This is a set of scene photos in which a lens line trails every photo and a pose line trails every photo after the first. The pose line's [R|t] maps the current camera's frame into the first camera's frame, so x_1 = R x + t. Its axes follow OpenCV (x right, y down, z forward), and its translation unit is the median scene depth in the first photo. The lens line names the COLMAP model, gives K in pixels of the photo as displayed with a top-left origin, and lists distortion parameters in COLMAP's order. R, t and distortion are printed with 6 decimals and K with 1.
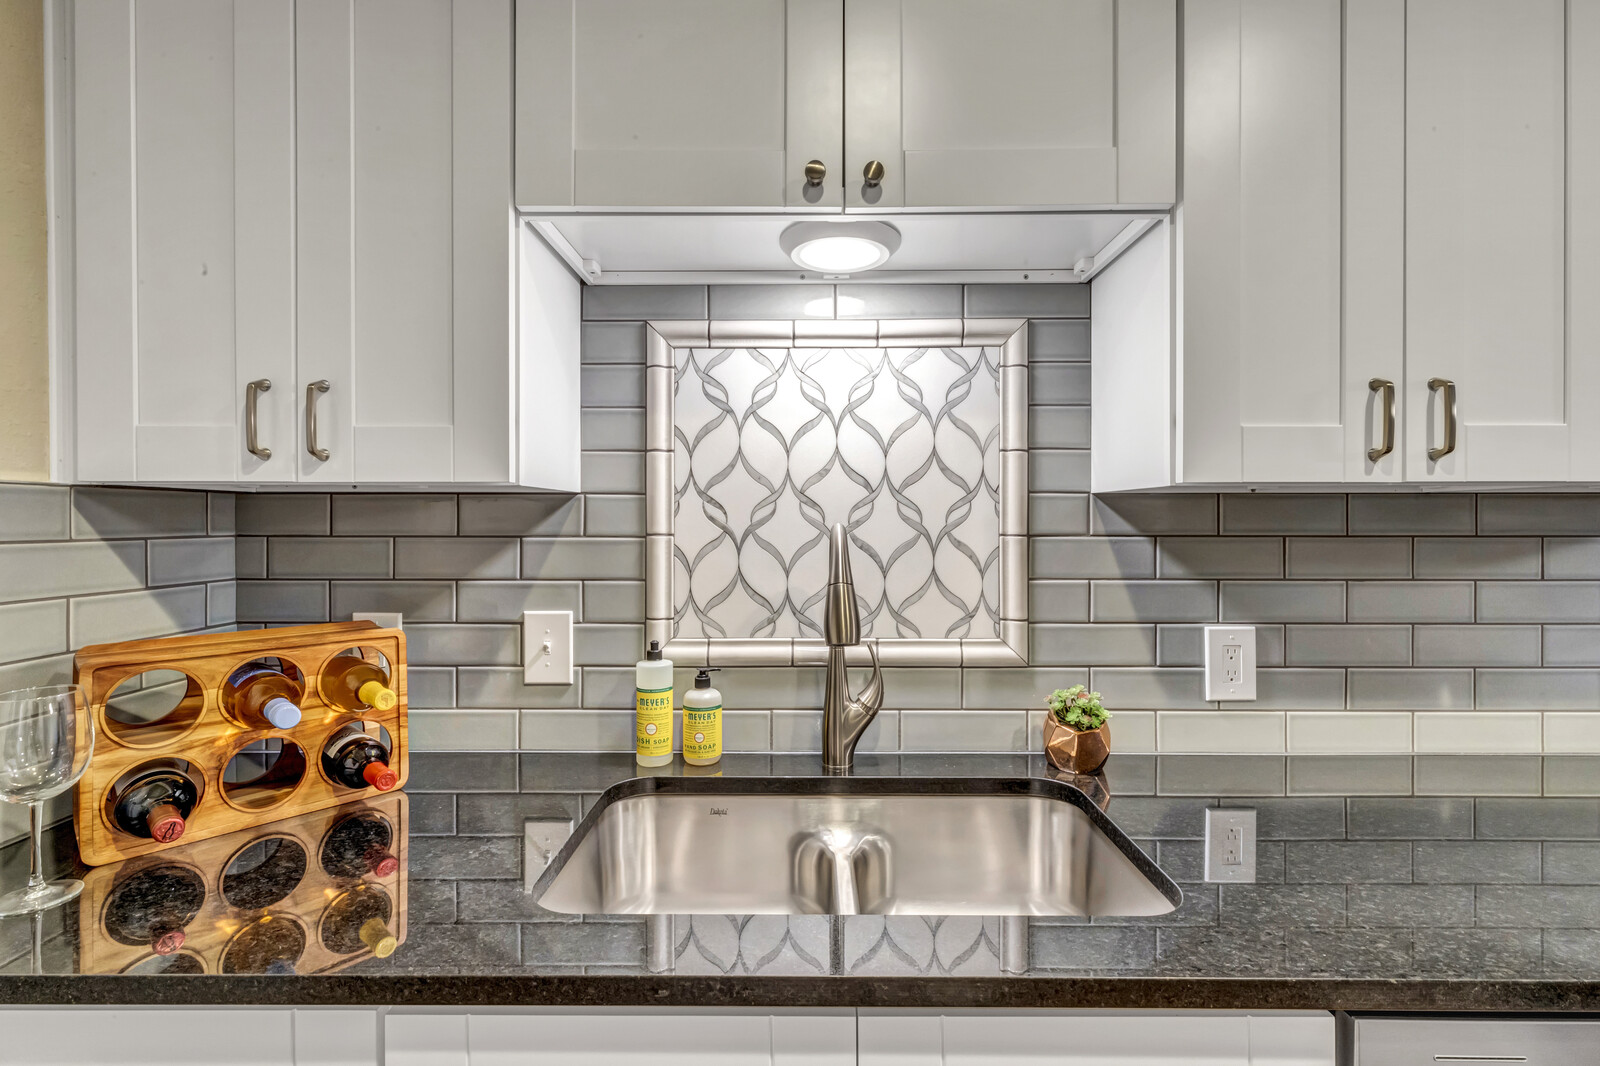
lens RADIAL K [[725.1, 0, 797.0], [0, 725.1, 523.7], [0, 0, 1]] dist [0.004861, -0.000657]
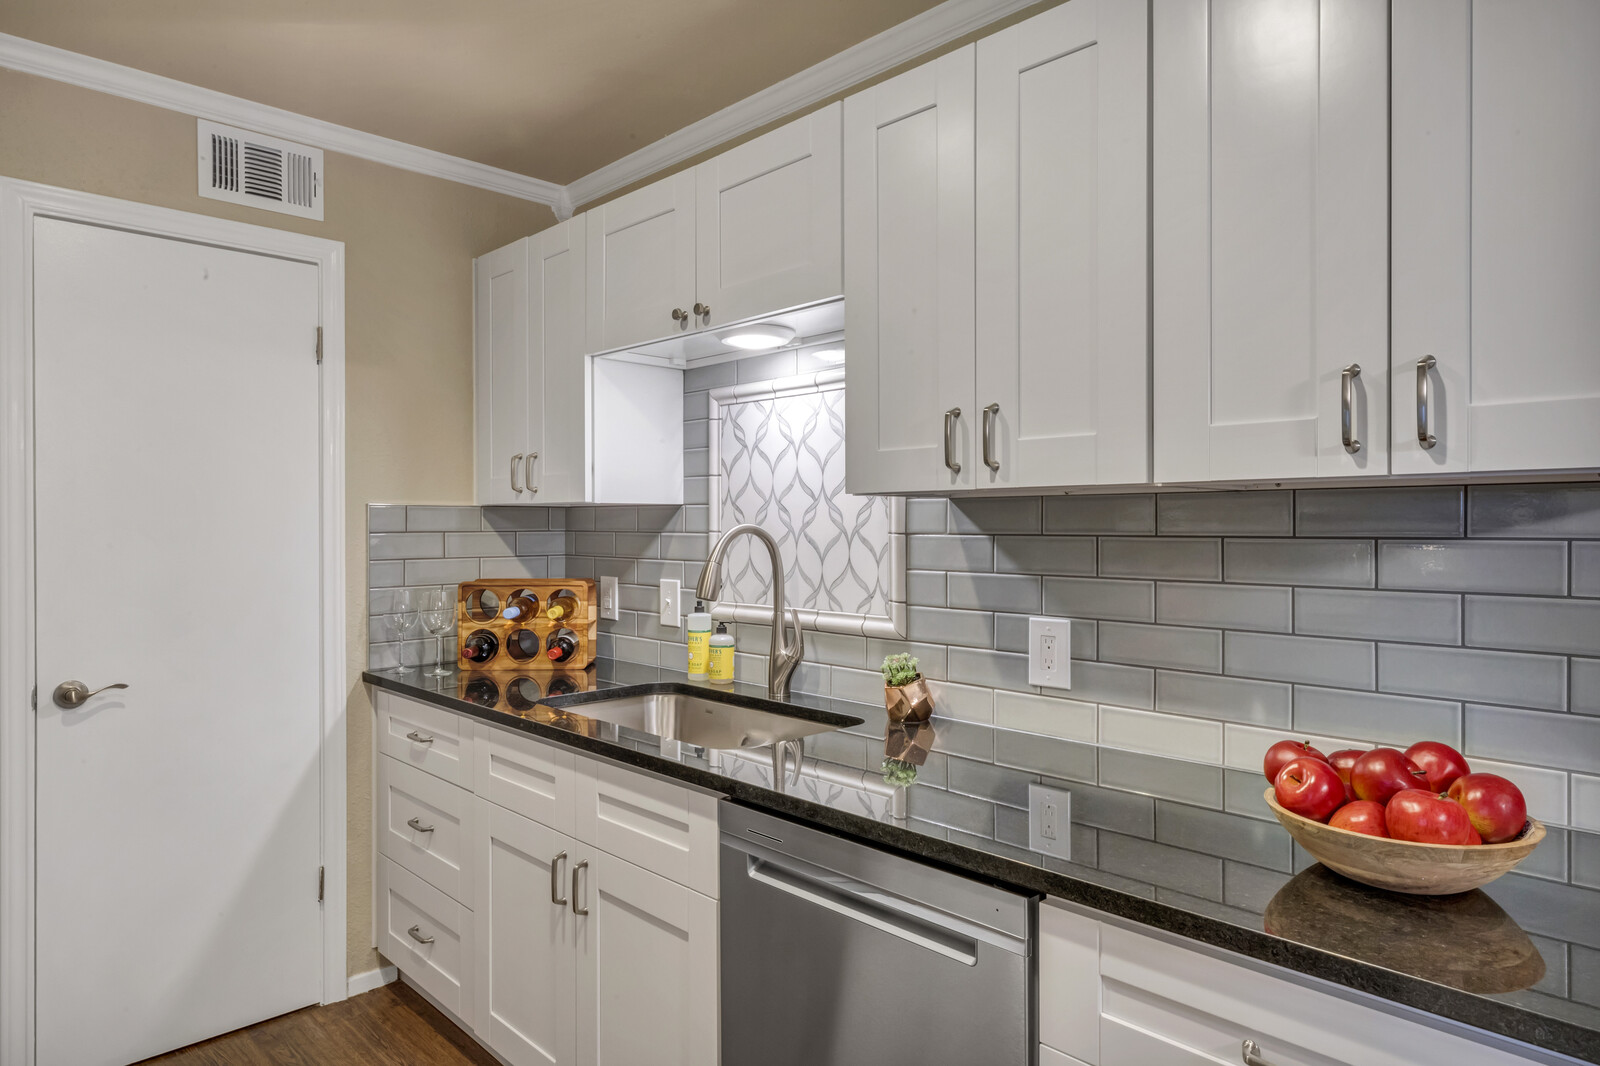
lens RADIAL K [[966.8, 0, 800.0], [0, 966.8, 533.0], [0, 0, 1]] dist [0.000461, 0.000166]
pose [[0.702315, 0.005923, -0.711842, 1.358227], [-0.001867, 0.999977, 0.006478, 0.004814], [0.711864, -0.003220, 0.702310, -0.277395]]
